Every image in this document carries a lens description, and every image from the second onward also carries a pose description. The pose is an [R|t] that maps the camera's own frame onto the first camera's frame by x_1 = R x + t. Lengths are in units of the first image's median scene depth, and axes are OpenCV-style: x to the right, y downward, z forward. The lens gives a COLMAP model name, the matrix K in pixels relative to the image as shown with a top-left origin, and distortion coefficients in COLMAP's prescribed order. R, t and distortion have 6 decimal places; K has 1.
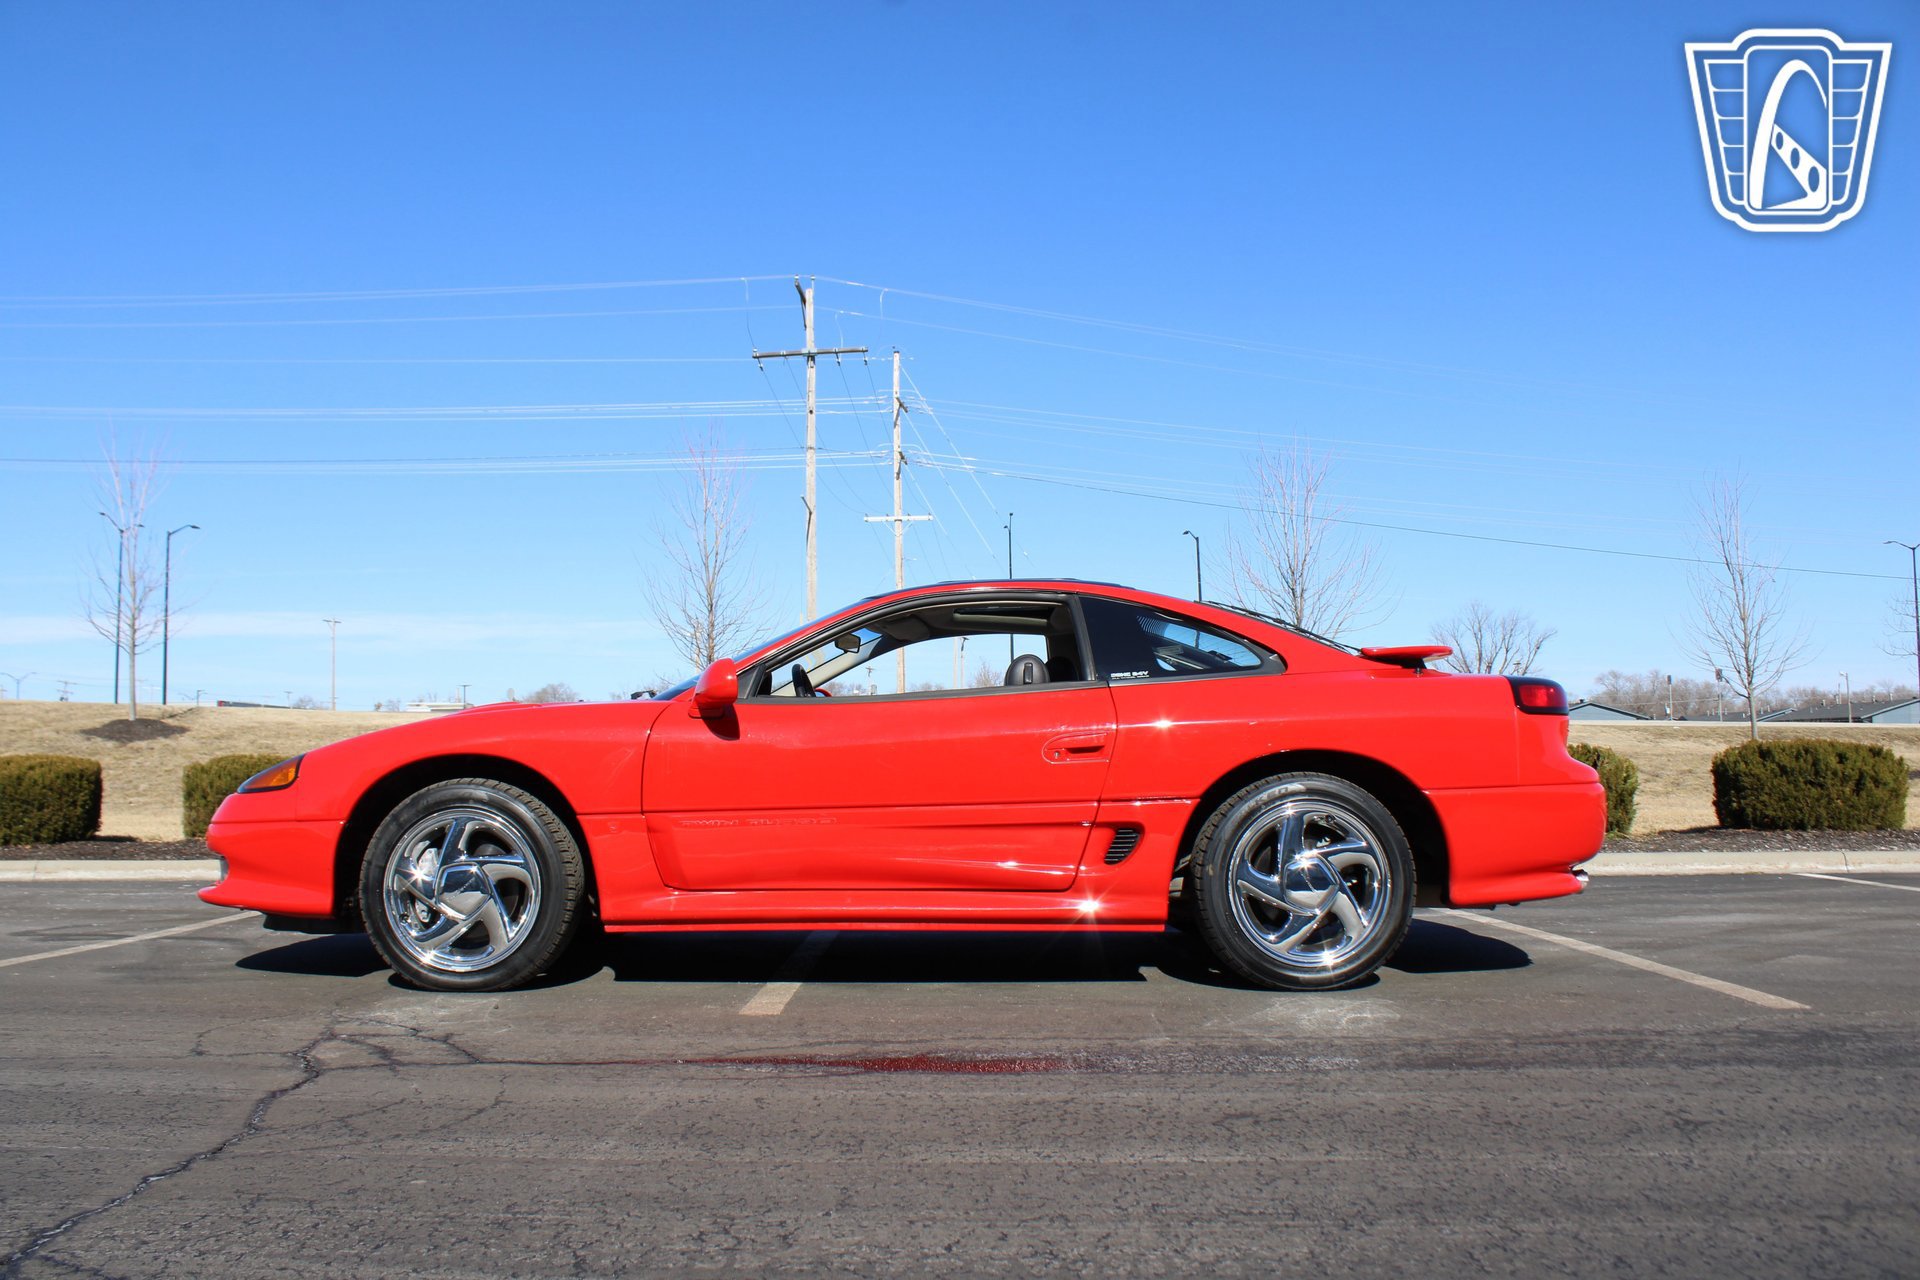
lens RADIAL K [[1593.8, 0, 918.8], [0, 1593.8, 646.8], [0, 0, 1]] dist [-0.170678, 0.149398]
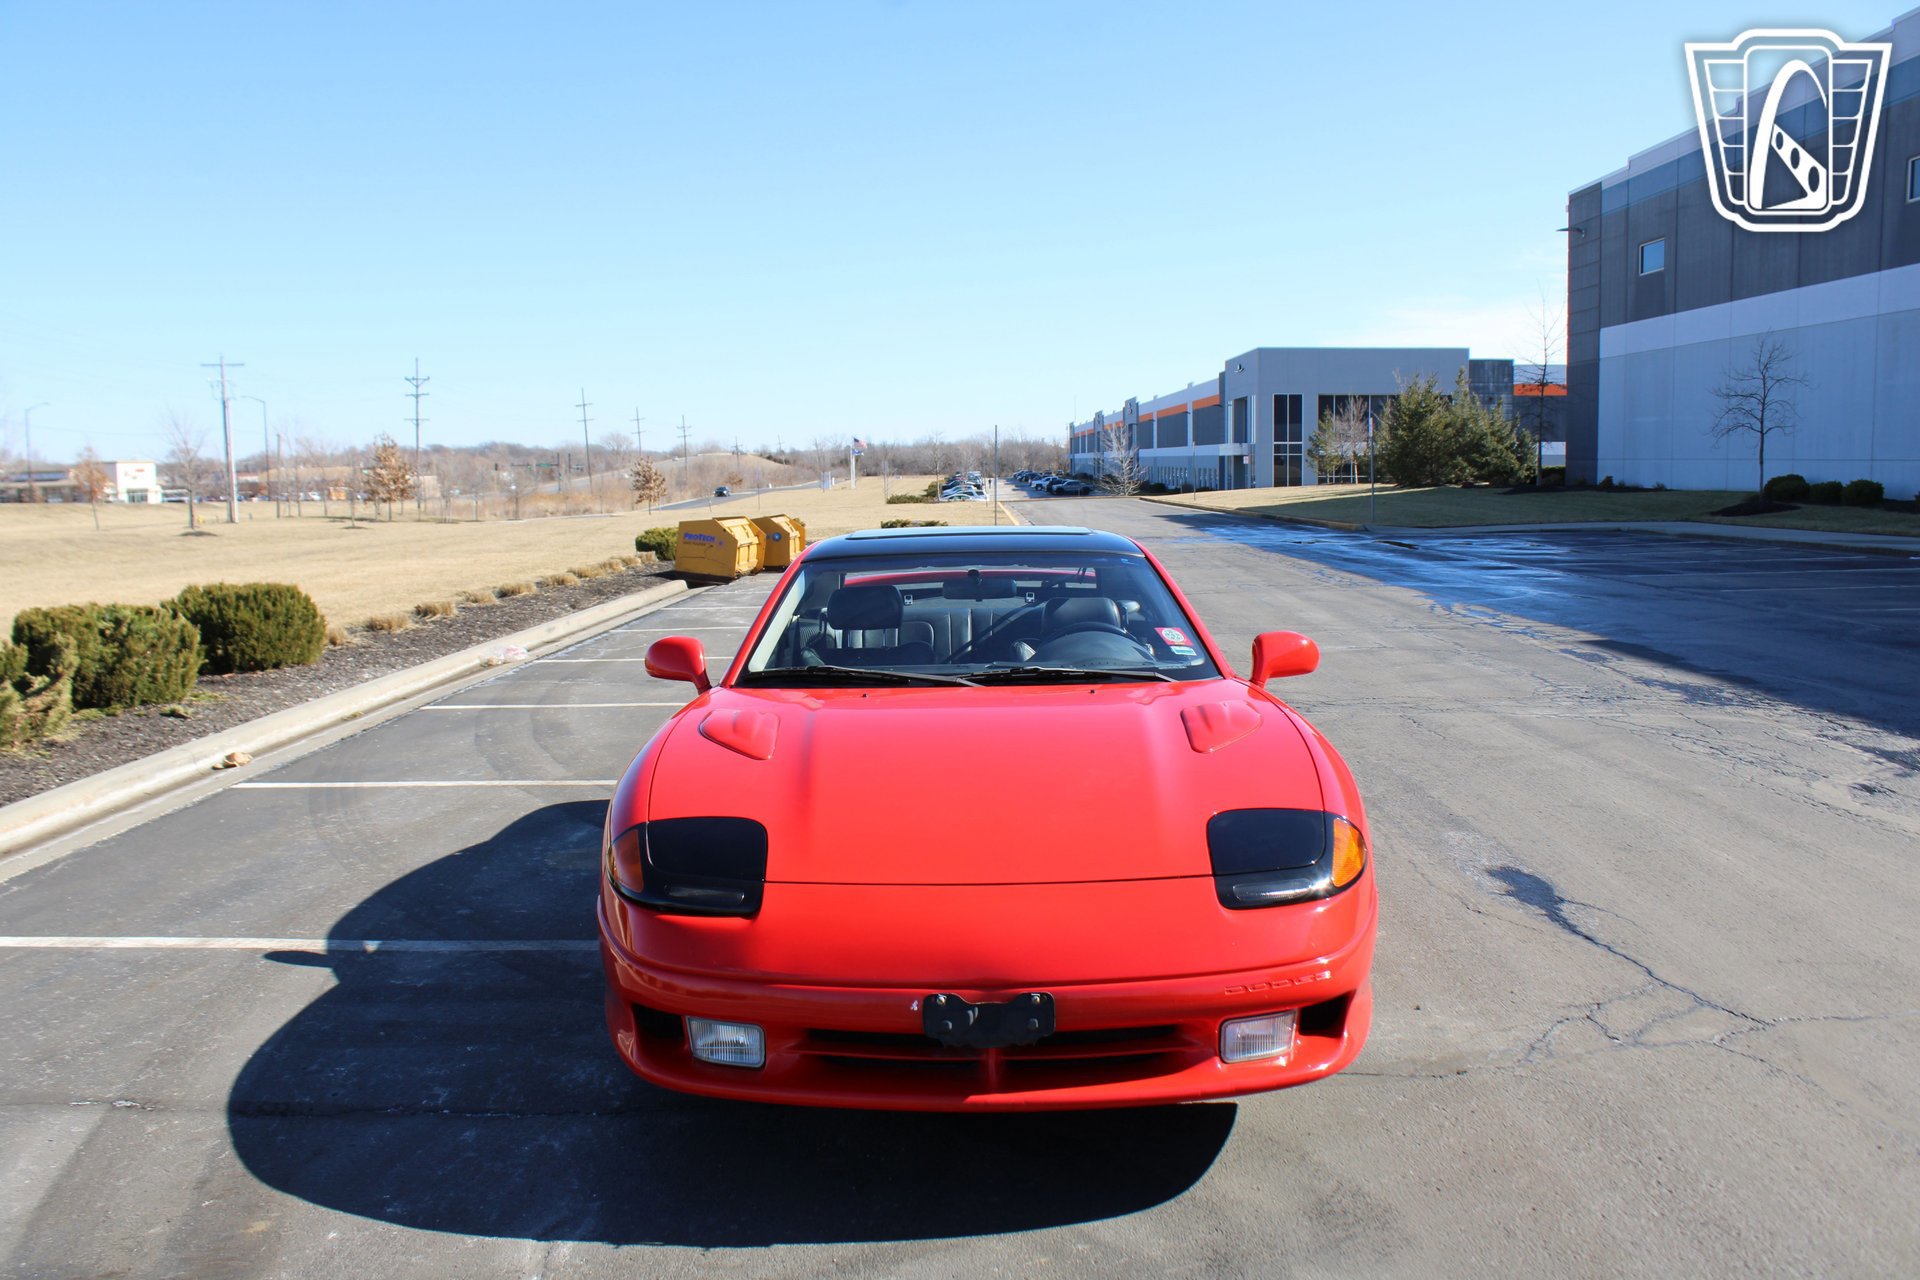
lens RADIAL K [[1593.8, 0, 939.4], [0, 1593.8, 675.8], [0, 0, 1]] dist [-0.170678, 0.149398]
pose [[-0.002542, -0.120317, 0.992732, -0.490661], [-0.053646, 0.991322, 0.120009, -0.031020], [-0.998557, -0.052951, -0.008974, 0.528952]]
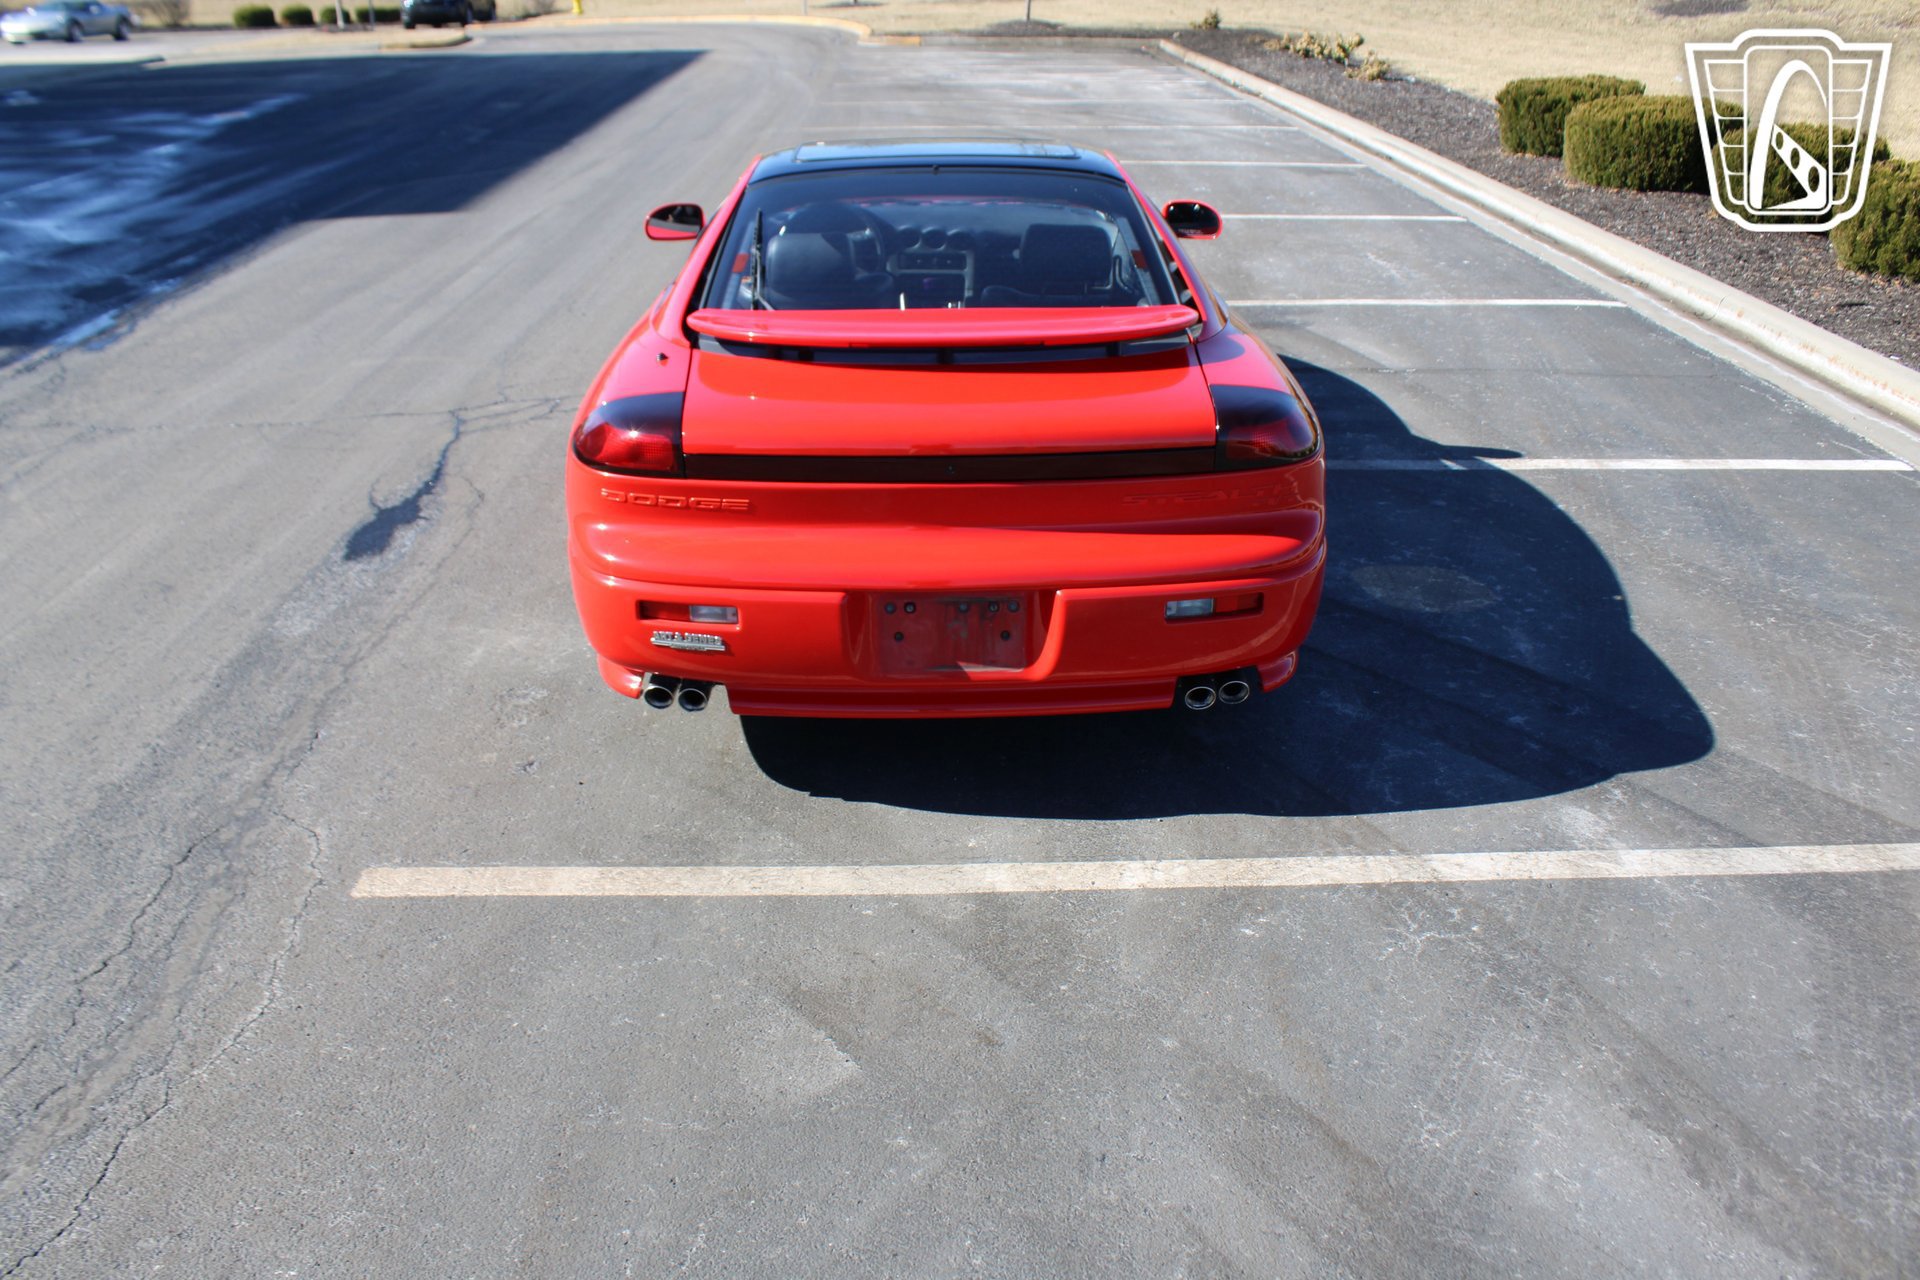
lens RADIAL K [[1593.8, 0, 912.3], [0, 1593.8, 640.6], [0, 0, 1]] dist [-0.170678, 0.149398]
pose [[0.019202, 0.423702, -0.905598, 0.493858], [0.087001, 0.901621, 0.423686, -0.079714], [0.996023, -0.086923, -0.019549, 0.506291]]
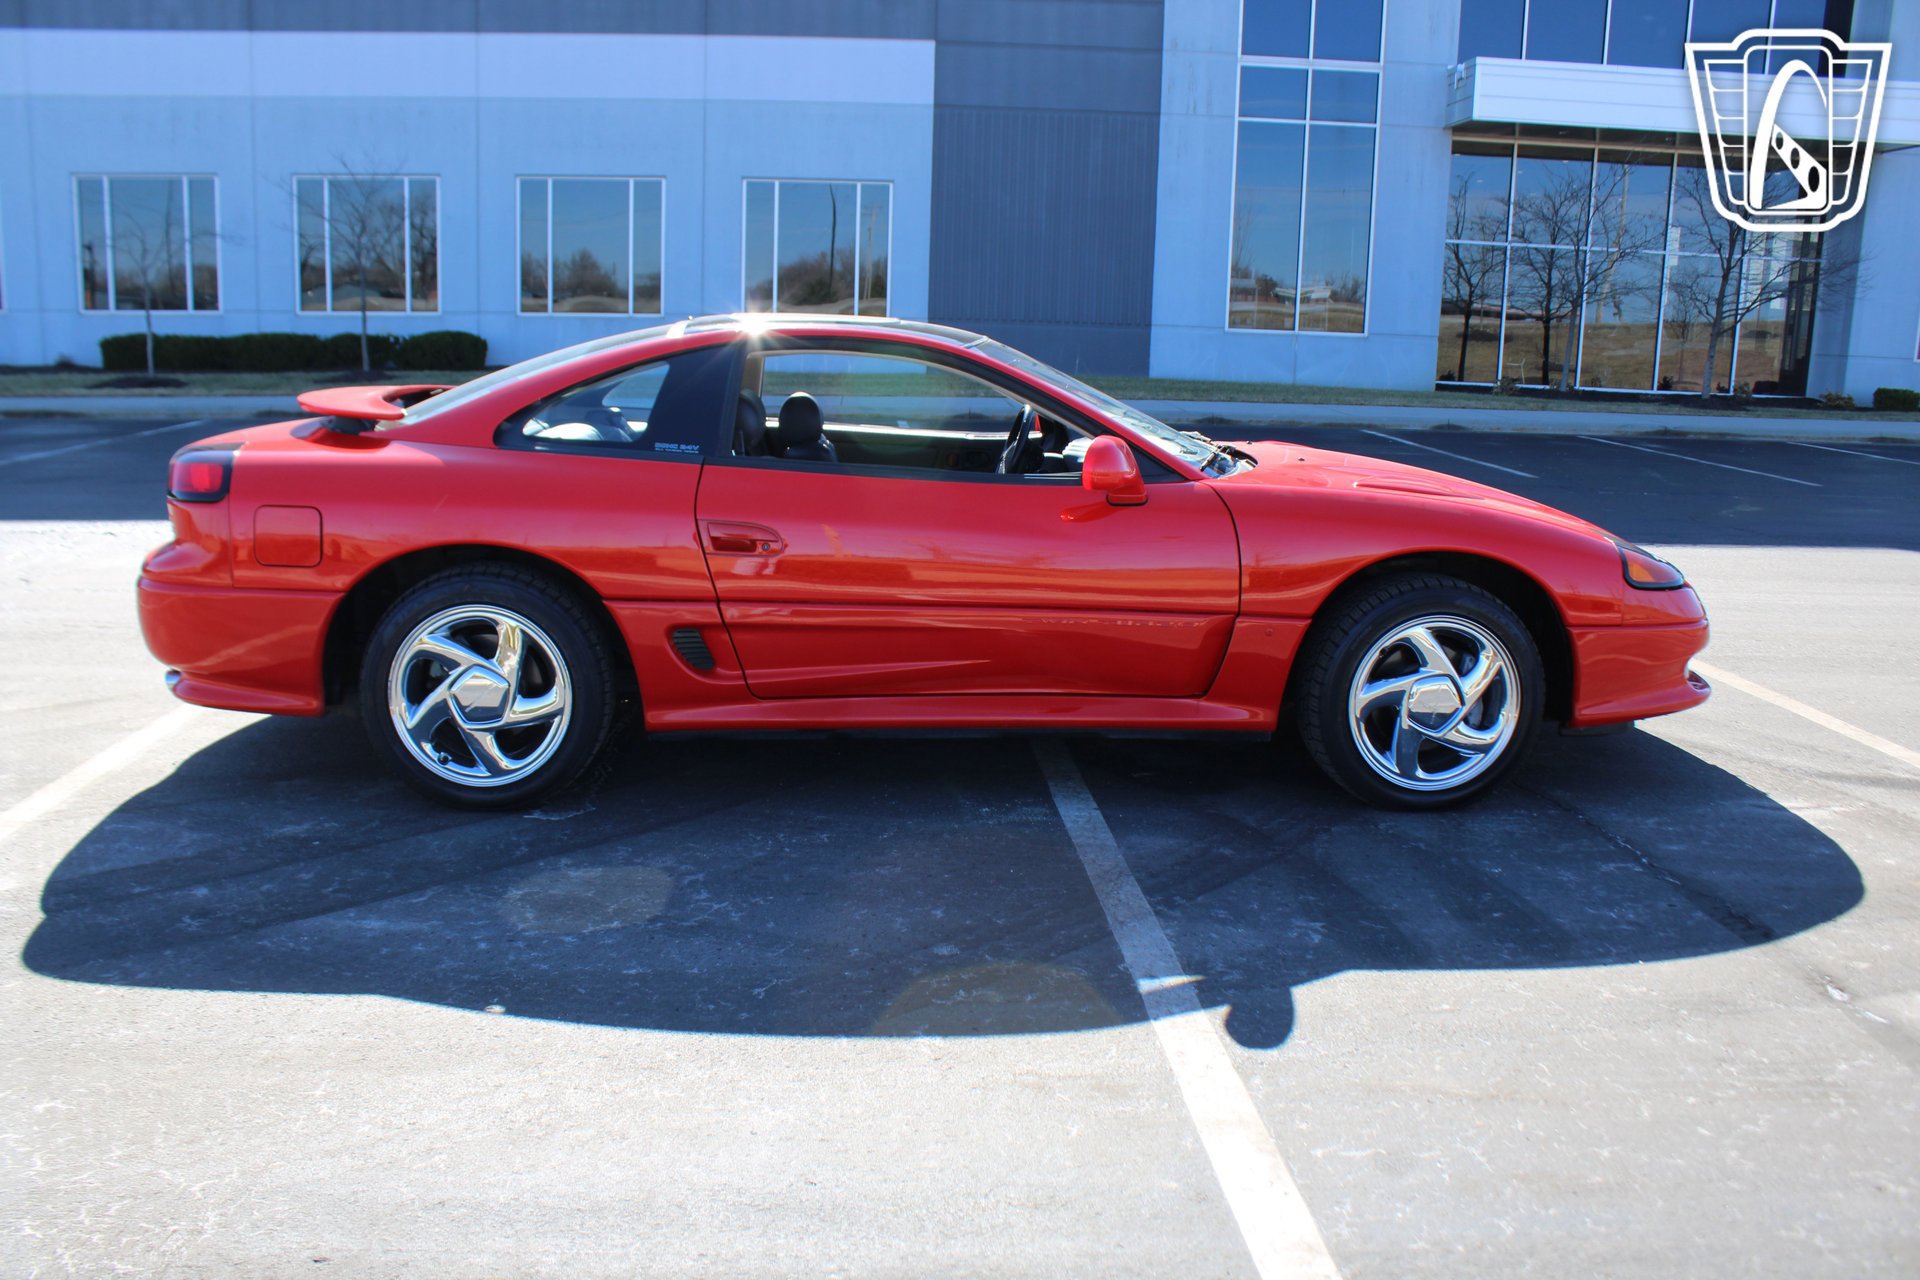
lens RADIAL K [[1593.8, 0, 916.5], [0, 1593.8, 660.6], [0, 0, 1]] dist [-0.170678, 0.149398]
pose [[-0.997993, 0.004296, -0.063179, 0.031294], [-0.004651, 0.990028, 0.140797, 0.016601], [0.063154, 0.140808, -0.988021, 0.966916]]
